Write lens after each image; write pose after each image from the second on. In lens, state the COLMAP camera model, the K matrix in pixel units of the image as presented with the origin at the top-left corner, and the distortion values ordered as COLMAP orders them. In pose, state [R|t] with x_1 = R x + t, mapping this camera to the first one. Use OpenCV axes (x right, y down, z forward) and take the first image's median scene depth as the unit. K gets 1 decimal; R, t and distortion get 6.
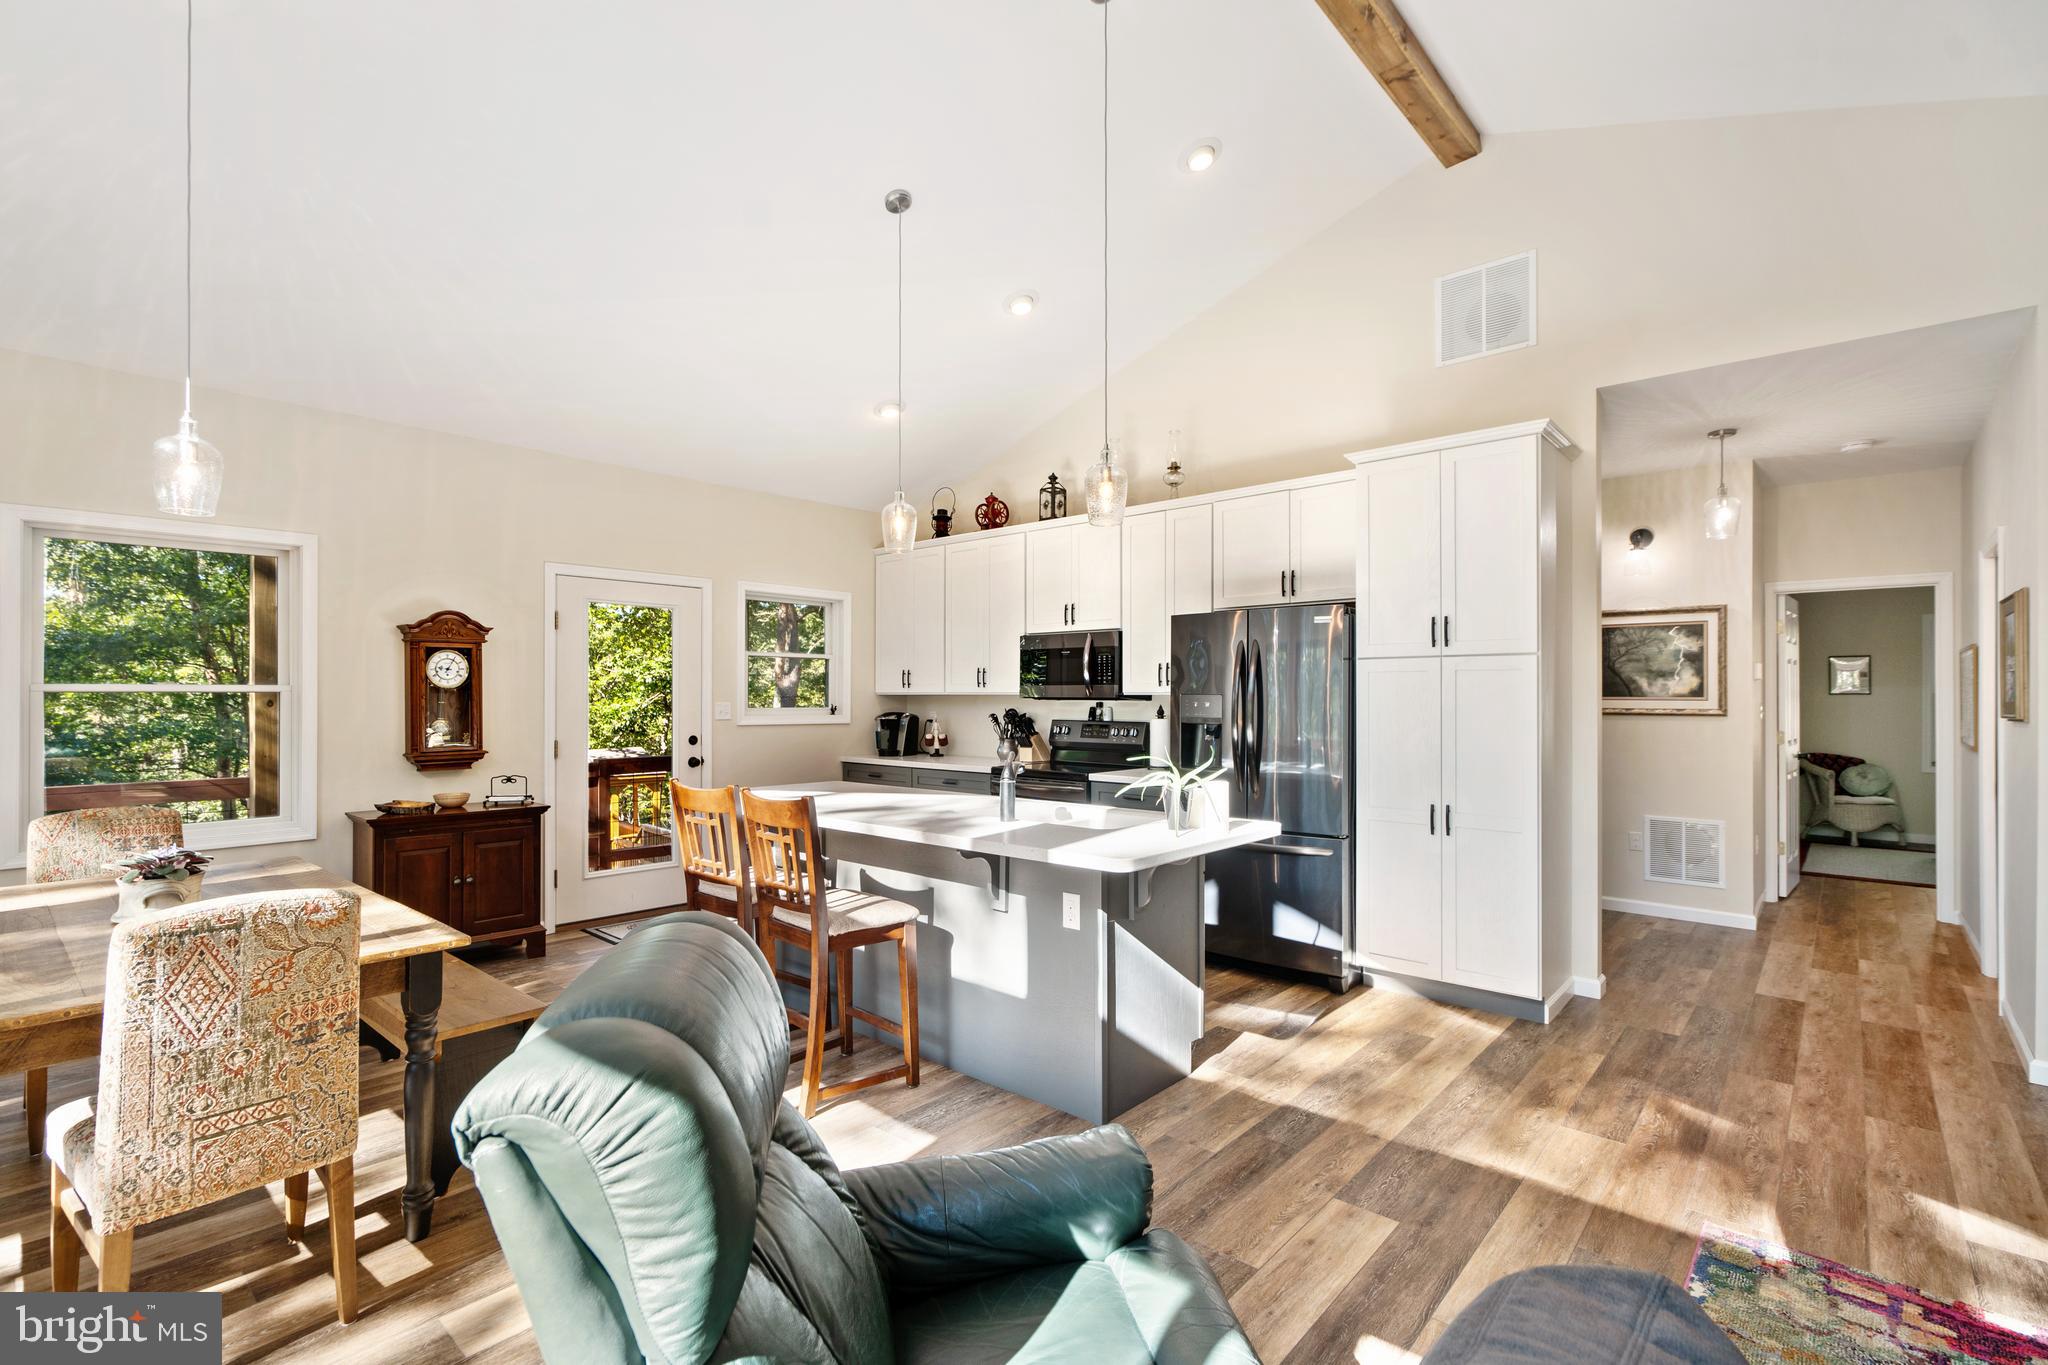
lens RADIAL K [[939.2, 0, 997.3], [0, 939.2, 686.2], [0, 0, 1]] dist [-0.003808, 0.001659]
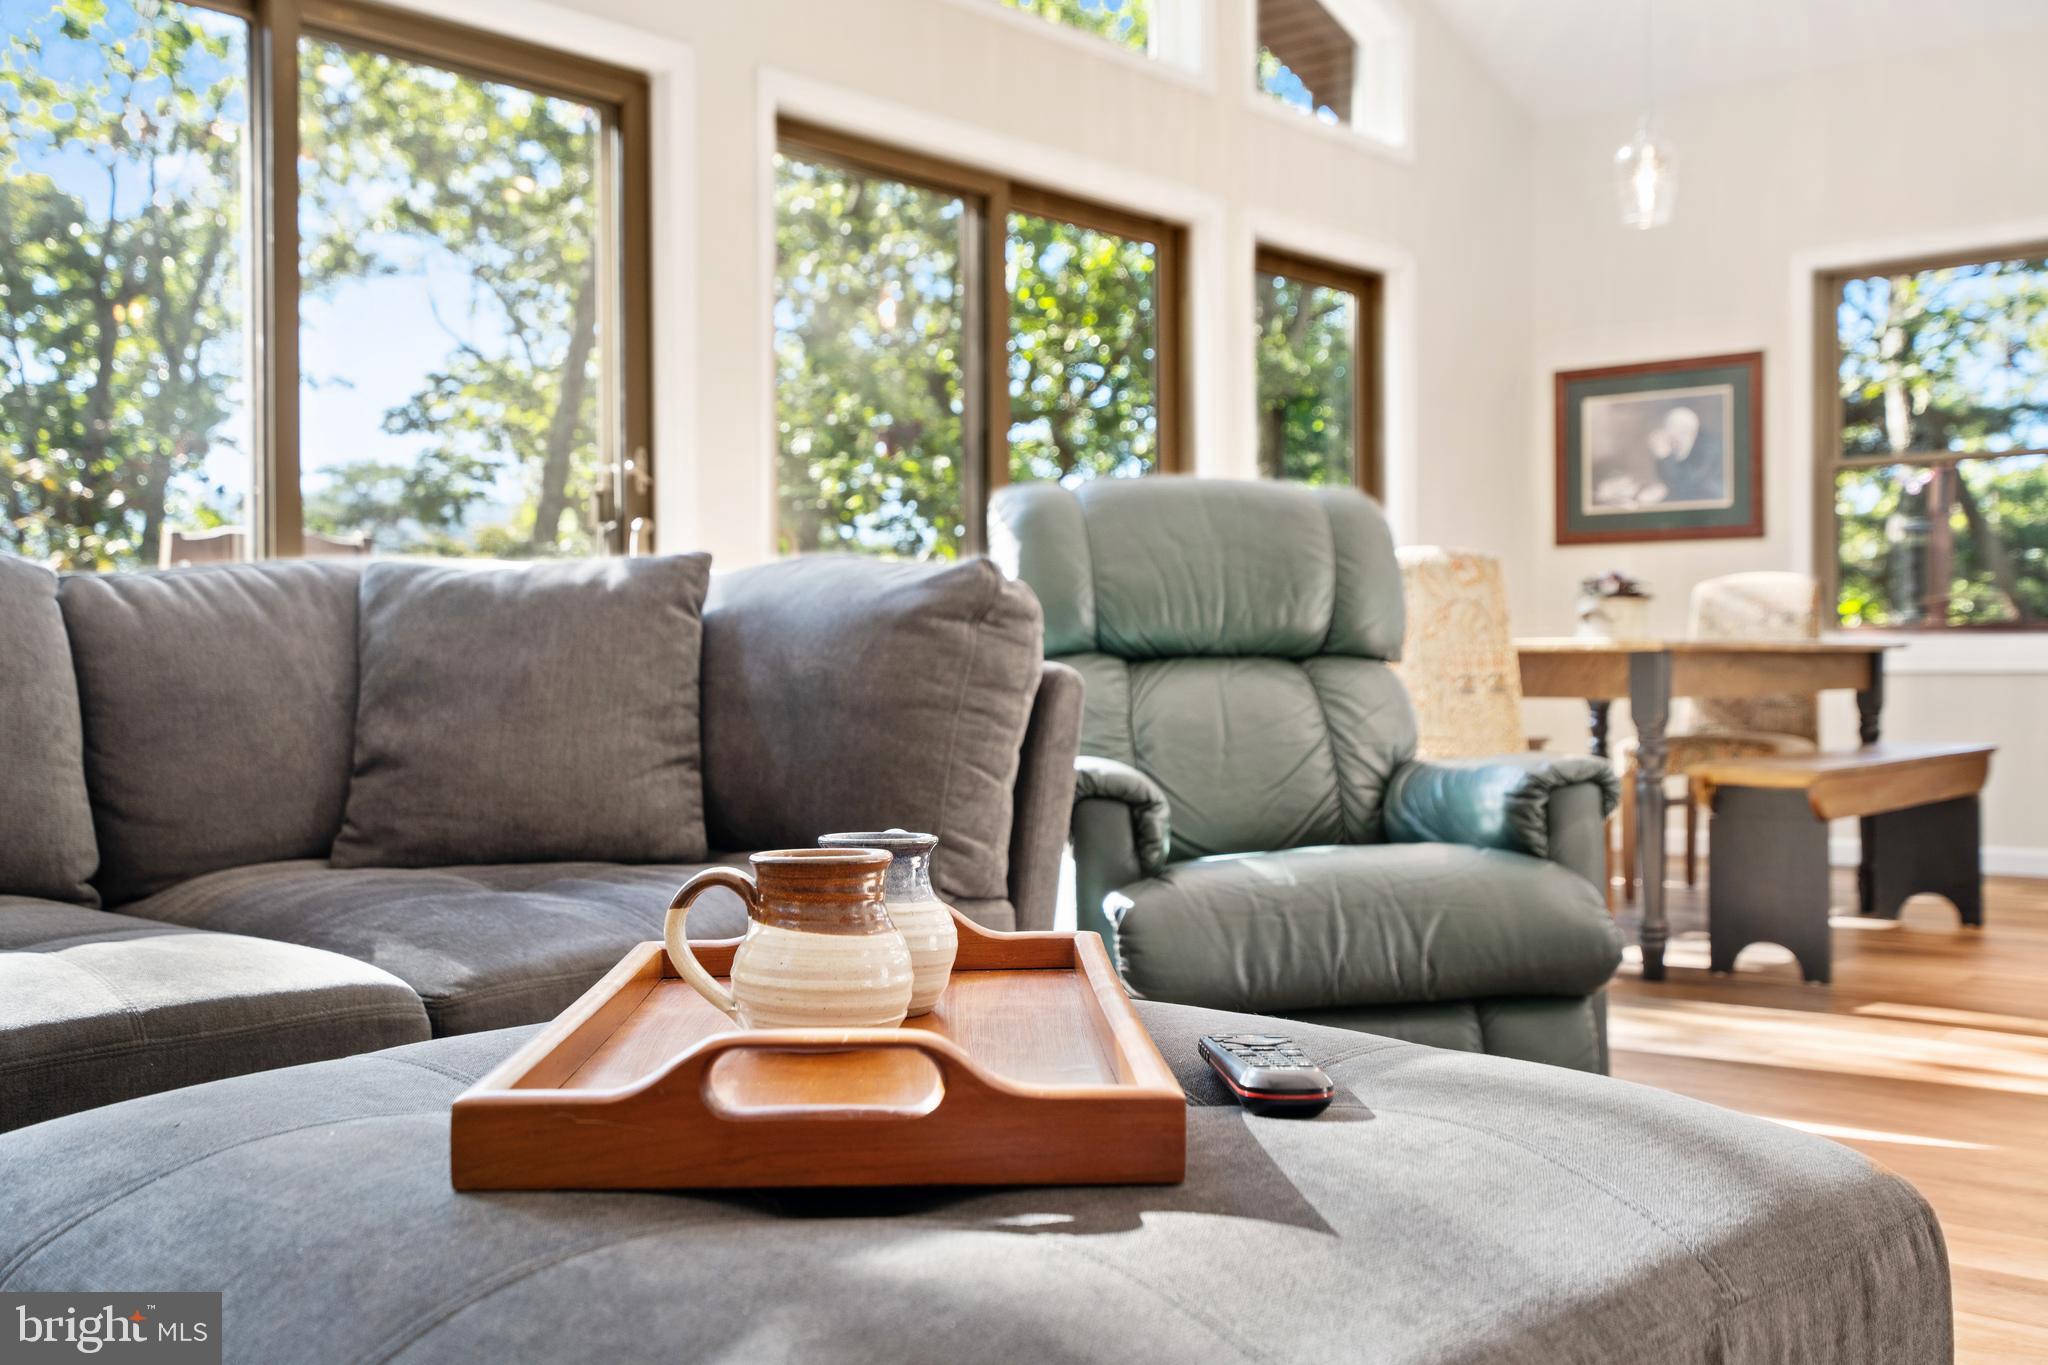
lens RADIAL K [[2081.5, 0, 1023.1], [0, 2081.5, 670.0], [0, 0, 1]] dist [0.000513, 0.000000]
pose [[0.027533, 0.000602, -0.999621, 0.629229], [0.017559, 0.999845, 0.001086, 0.132013], [0.999467, -0.017583, 0.027518, 0.164465]]
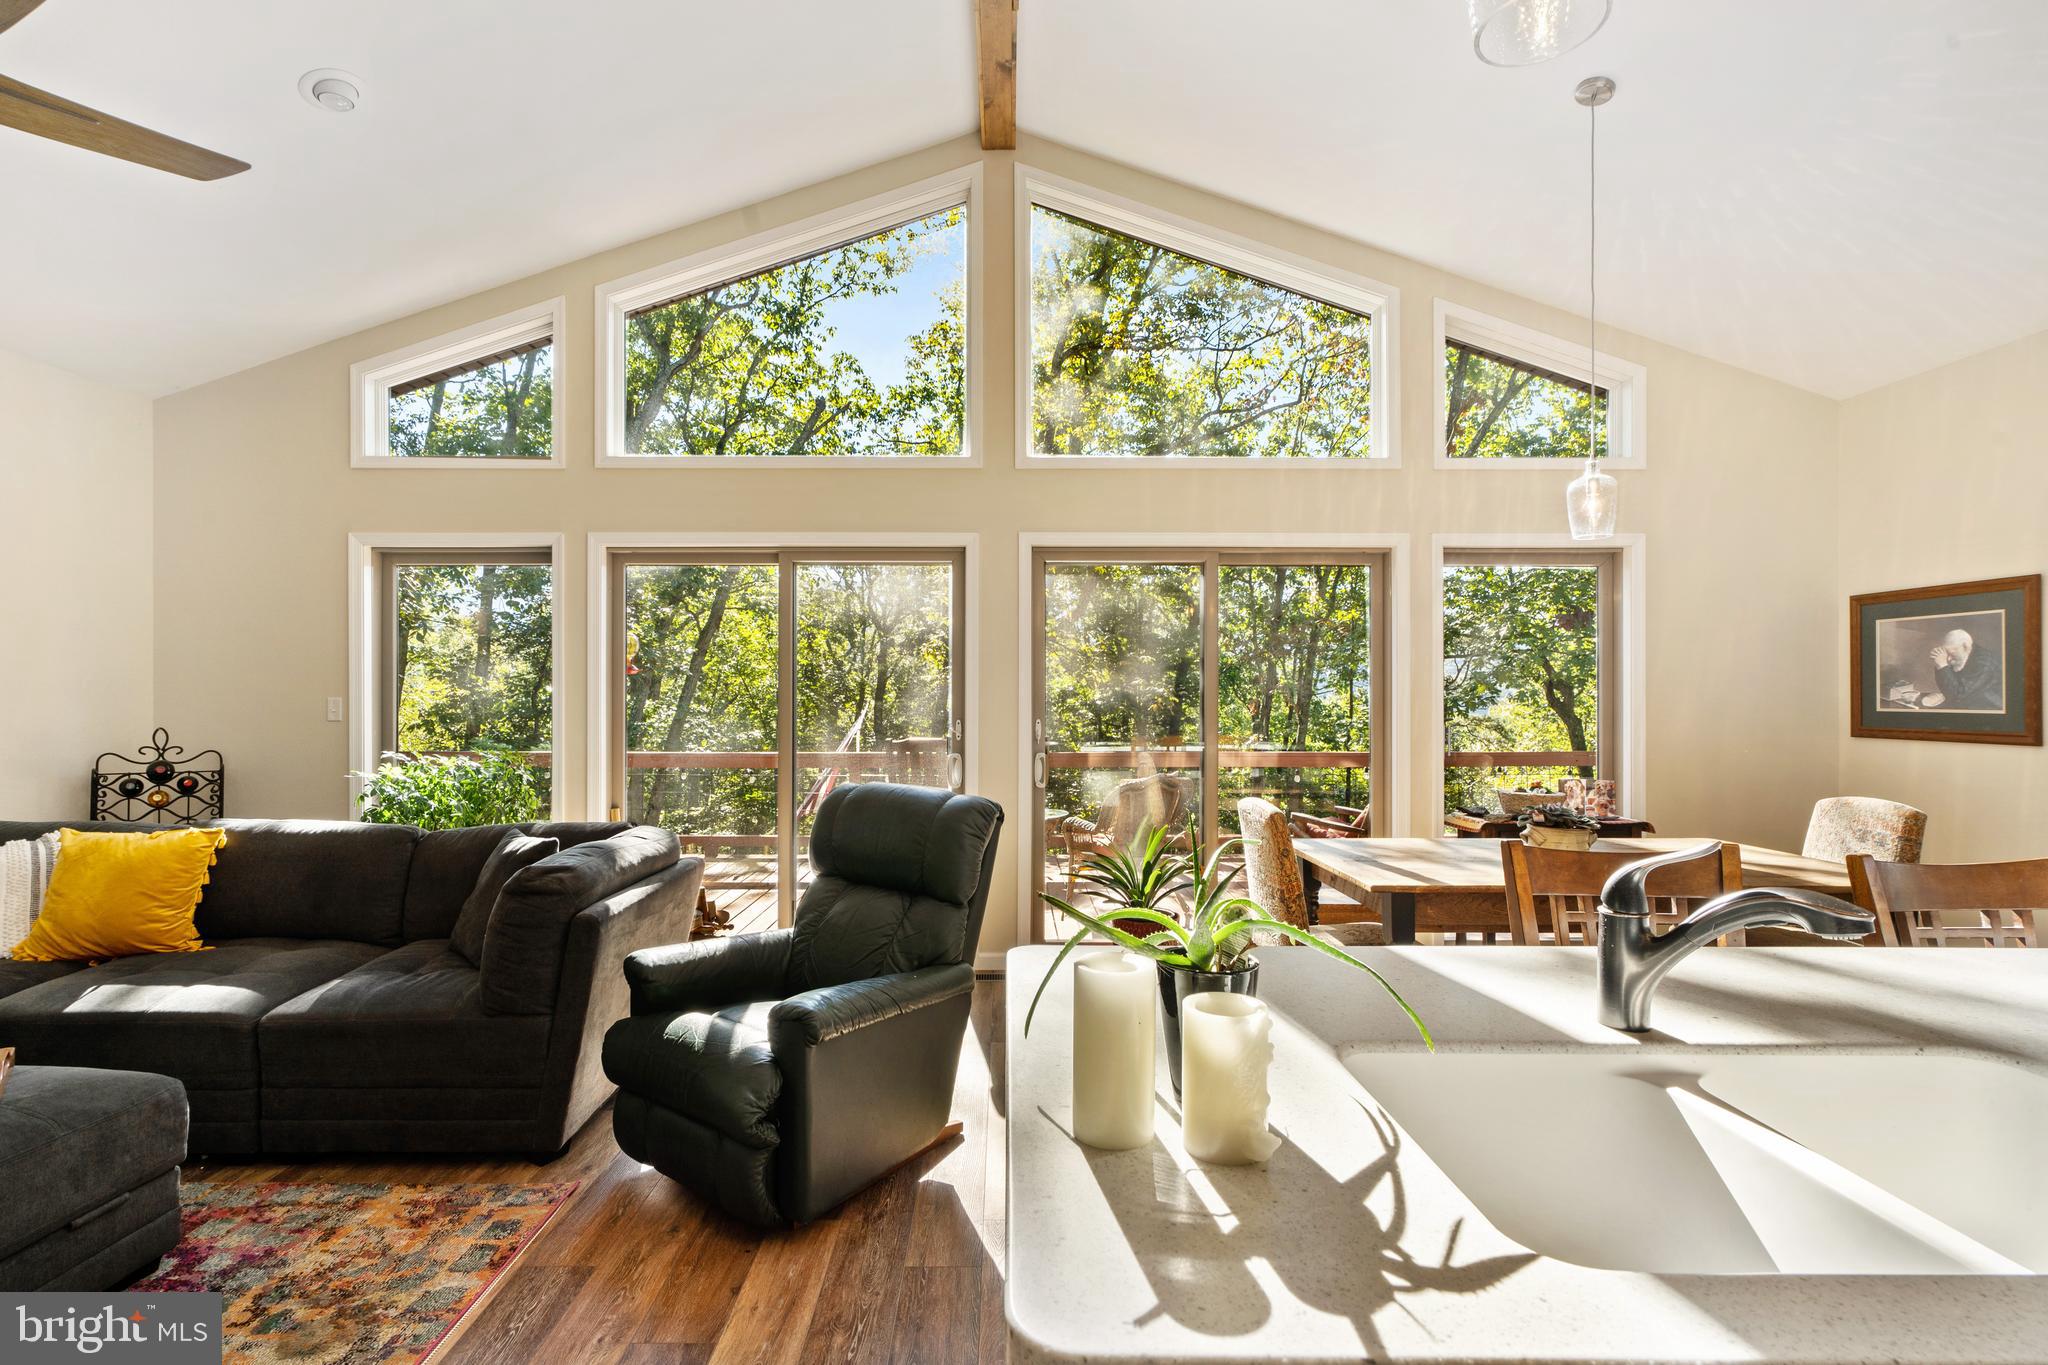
lens RADIAL K [[939.2, 0, 990.7], [0, 939.2, 695.3], [0, 0, 1]] dist [-0.003808, 0.001659]
pose [[-0.748268, -0.000385, -0.663396, 0.285248], [0.004796, 0.999971, -0.005990, 0.013103], [0.663379, -0.007664, -0.748244, 0.723308]]
